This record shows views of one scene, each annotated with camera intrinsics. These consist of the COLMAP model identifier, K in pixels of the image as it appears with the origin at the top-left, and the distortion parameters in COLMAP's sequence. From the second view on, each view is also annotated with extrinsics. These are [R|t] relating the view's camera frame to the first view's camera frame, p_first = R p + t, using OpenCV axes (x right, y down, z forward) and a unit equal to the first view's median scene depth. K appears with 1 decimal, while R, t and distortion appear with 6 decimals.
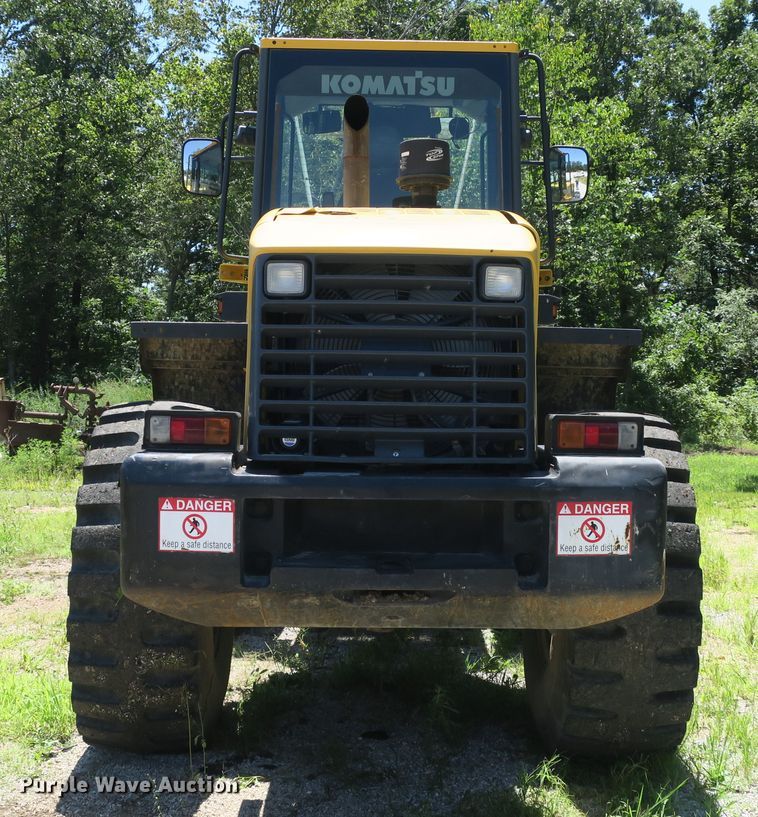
lens RADIAL K [[1381.3, 0, 381.8], [0, 1381.3, 403.9], [0, 0, 1]] dist [-0.005963, 0.000000]
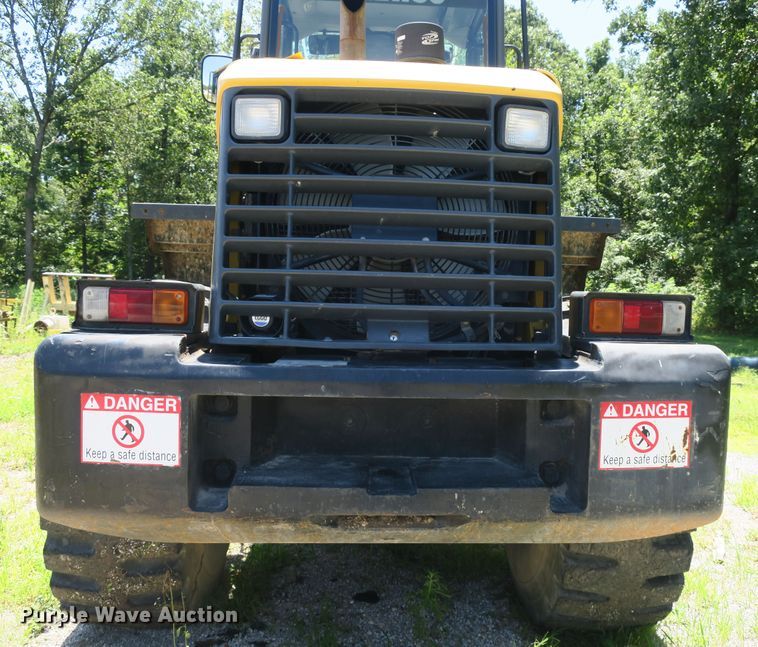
lens RADIAL K [[834.2, 0, 426.3], [0, 834.2, 324.7], [0, 0, 1]] dist [-0.002532, 0.000000]
pose [[0.997993, 0.009738, 0.062565, -0.001207], [-0.011664, 0.999467, 0.030483, 0.013639], [-0.062235, -0.031152, 0.997575, 0.509613]]
